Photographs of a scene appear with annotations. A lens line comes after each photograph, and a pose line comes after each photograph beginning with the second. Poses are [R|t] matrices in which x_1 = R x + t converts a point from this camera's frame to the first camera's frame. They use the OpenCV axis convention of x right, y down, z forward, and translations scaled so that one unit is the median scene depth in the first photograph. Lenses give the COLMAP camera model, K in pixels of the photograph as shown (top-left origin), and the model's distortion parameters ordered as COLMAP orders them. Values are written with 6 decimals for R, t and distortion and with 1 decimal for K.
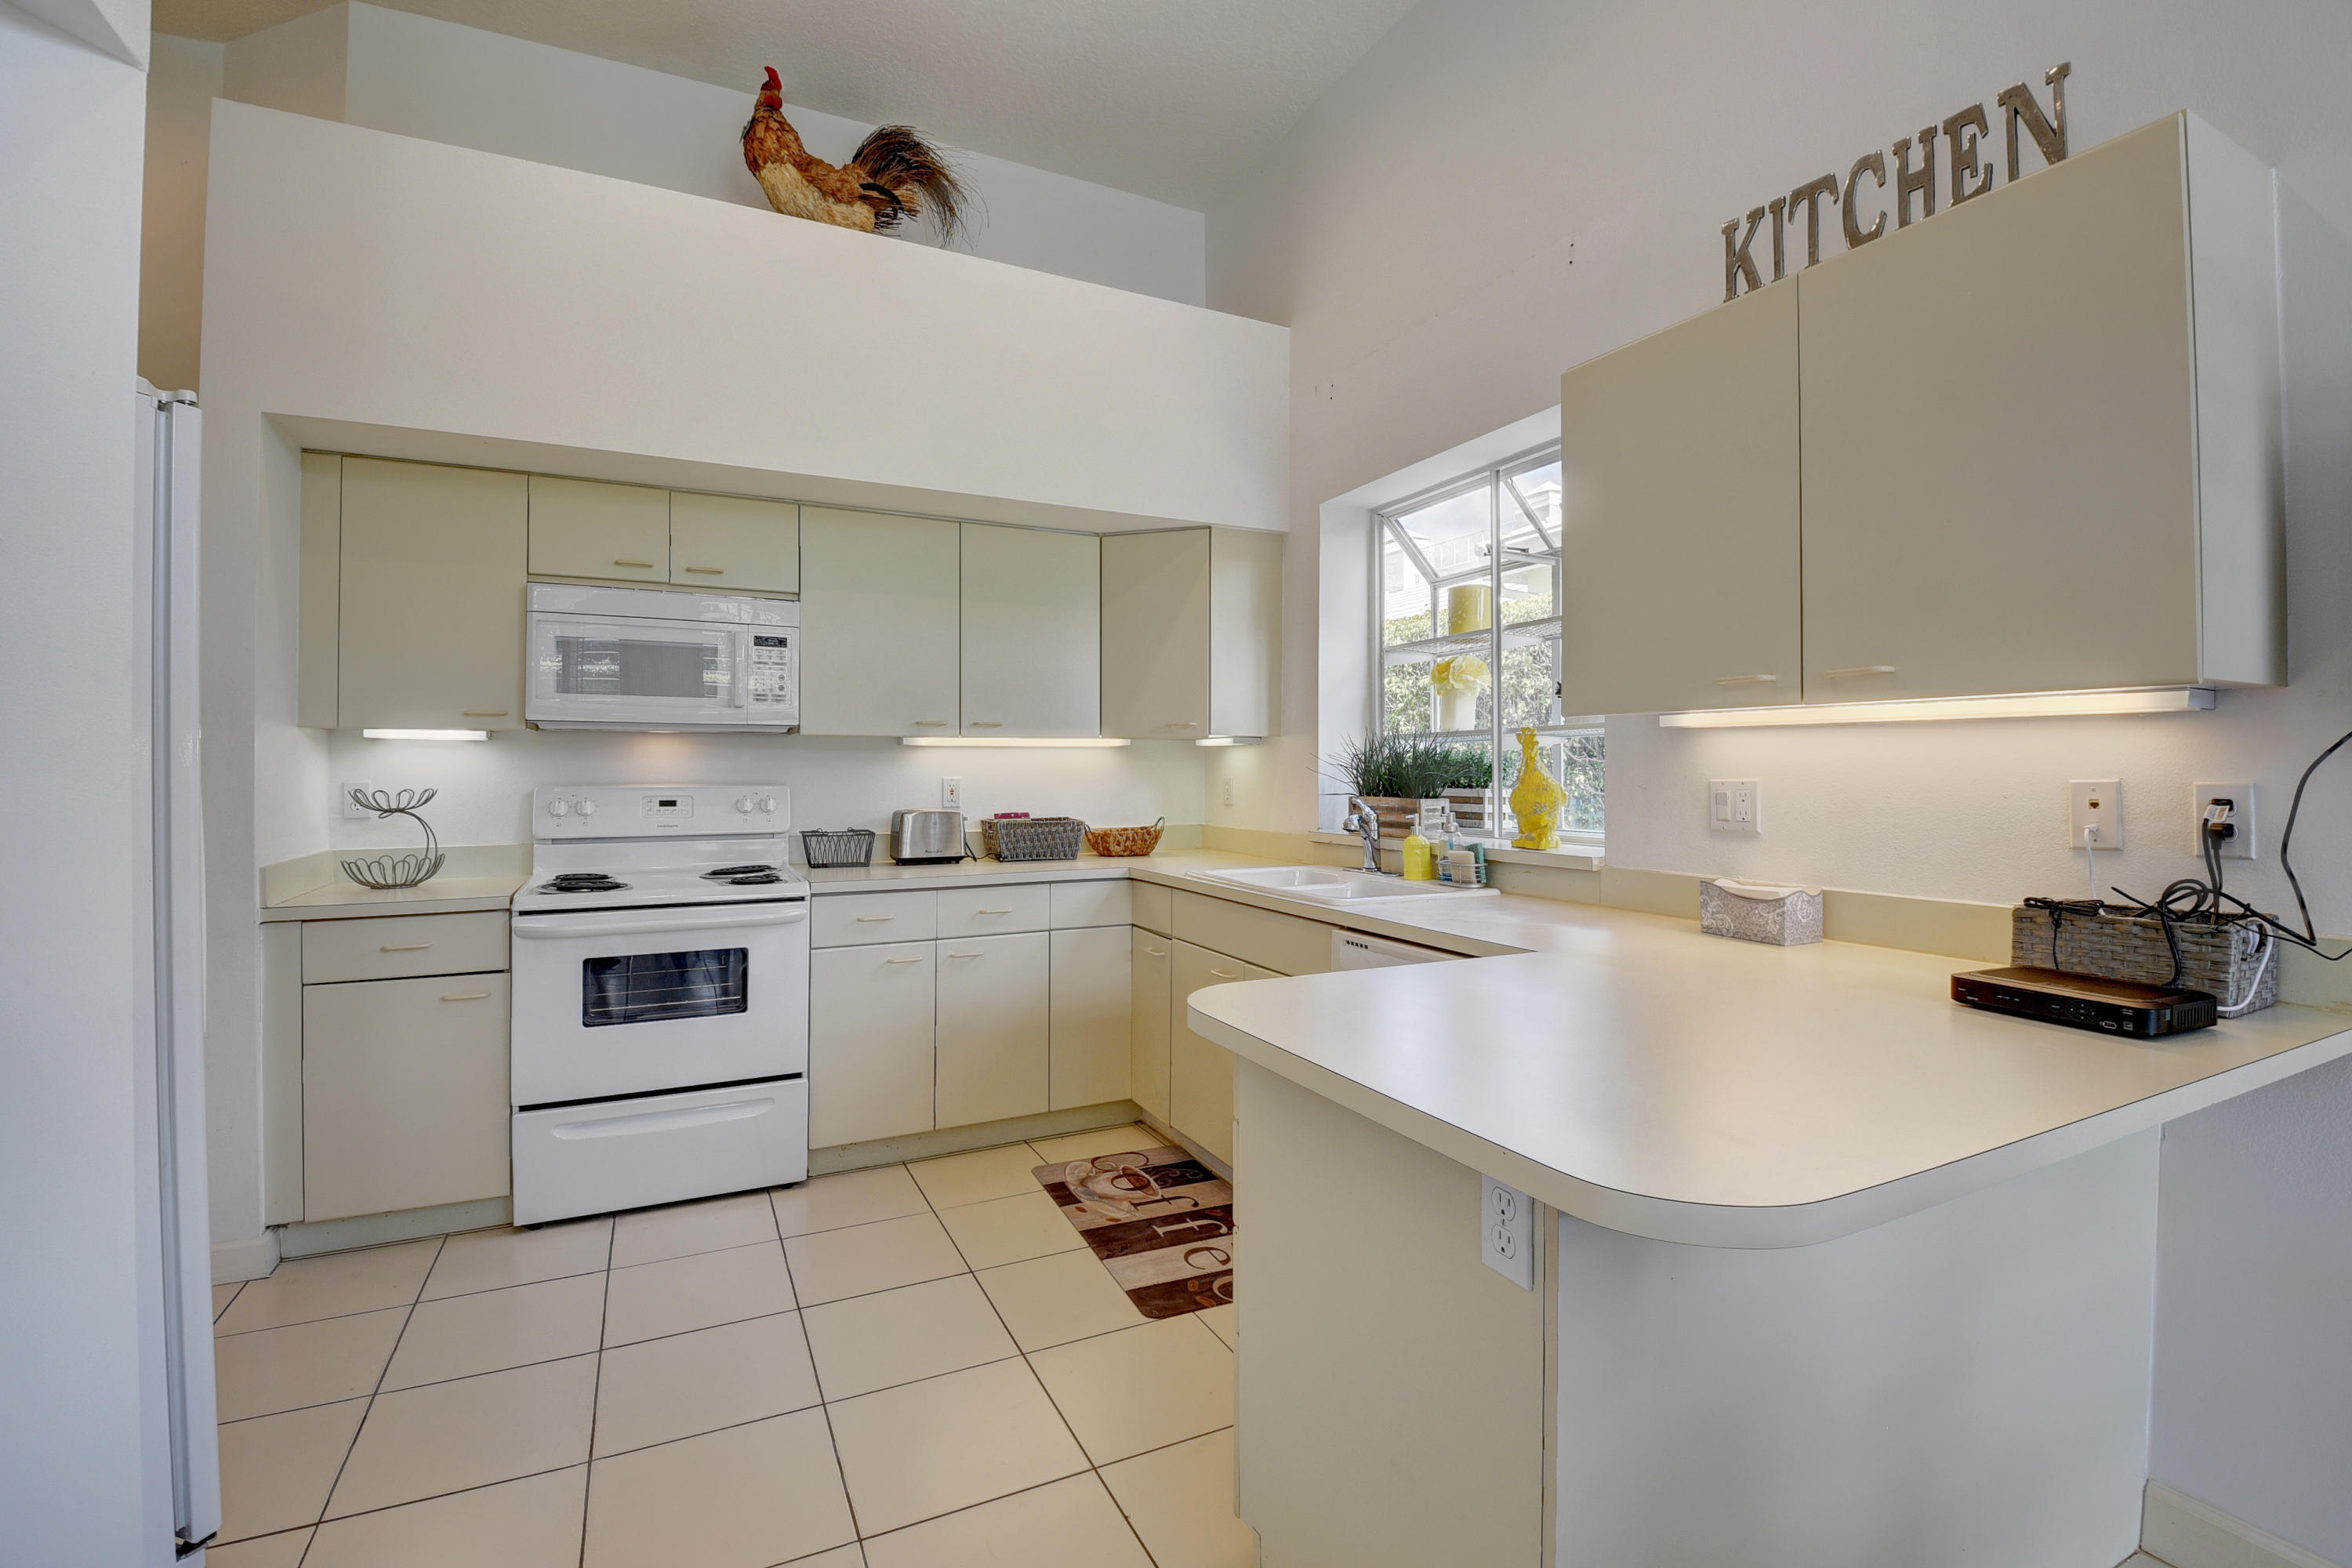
lens RADIAL K [[1037.8, 0, 1176.2], [0, 1037.8, 759.3], [0, 0, 1]] dist [-0.036693, -0.000223]
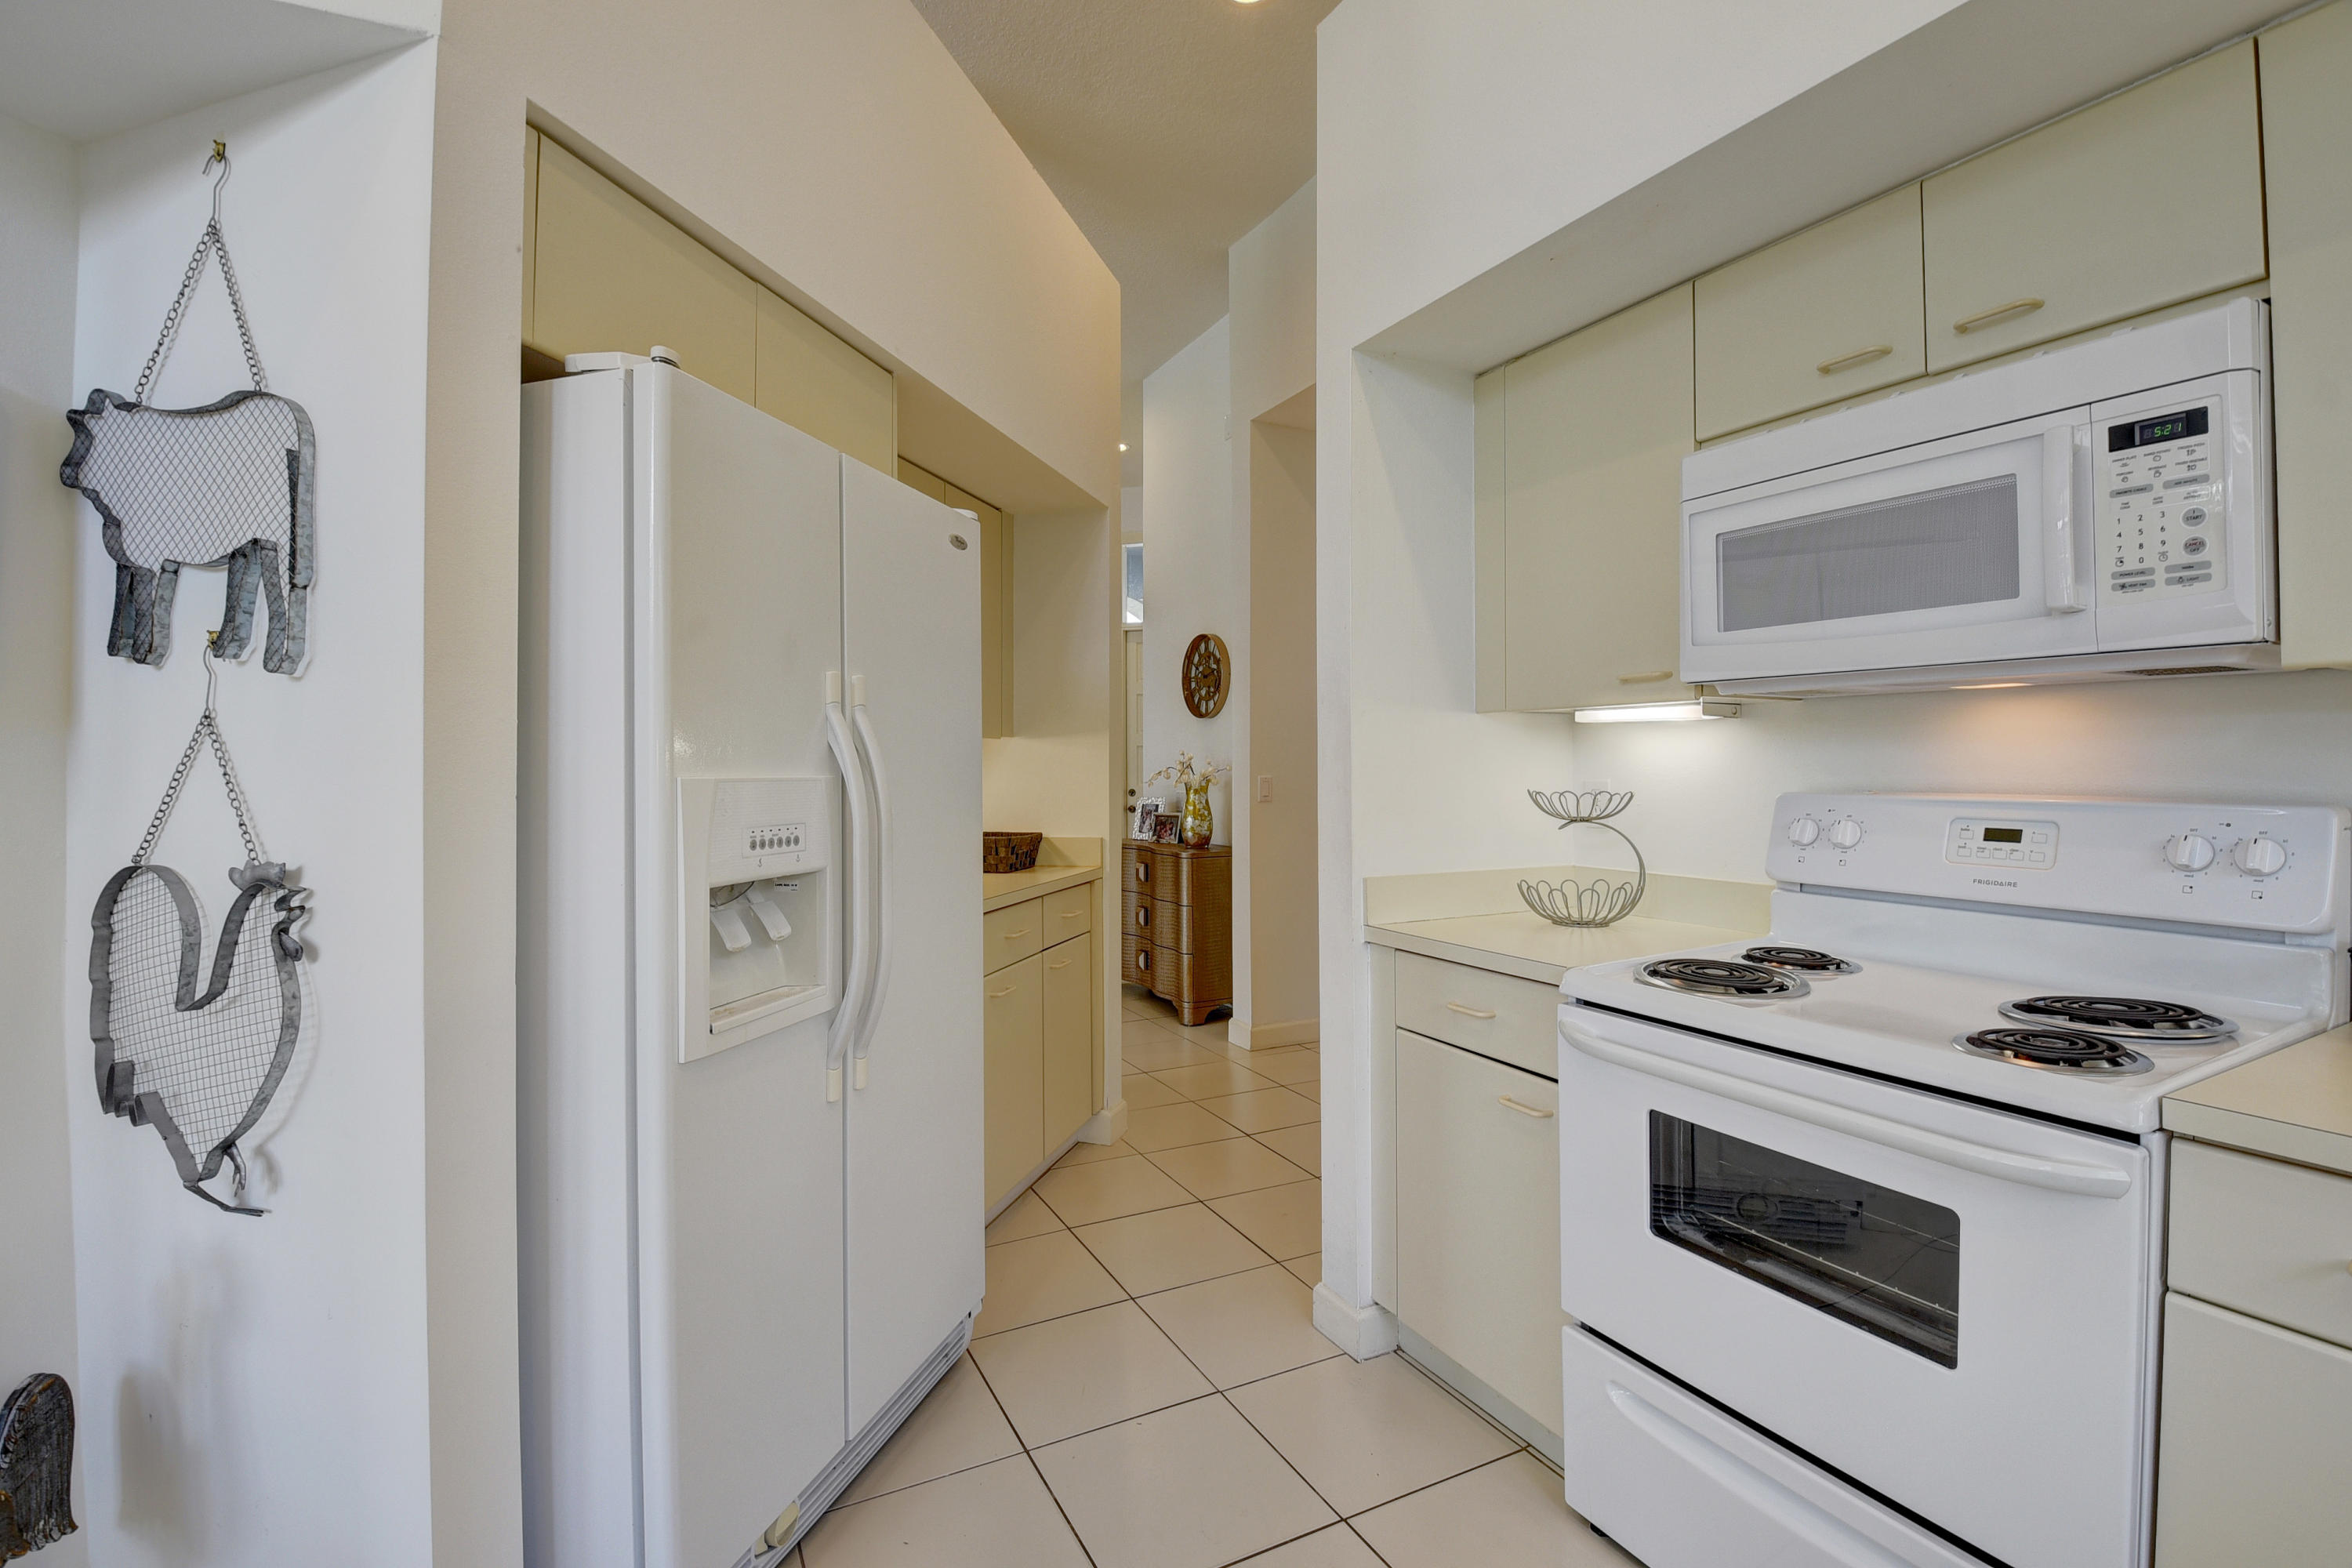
lens RADIAL K [[1037.8, 0, 1176.2], [0, 1037.8, 759.3], [0, 0, 1]] dist [-0.036693, -0.000223]
pose [[0.017139, -0.003974, -0.999845, -0.032735], [0.003228, 0.999987, -0.003919, 0.008881], [0.999848, -0.003160, 0.017152, 0.671003]]
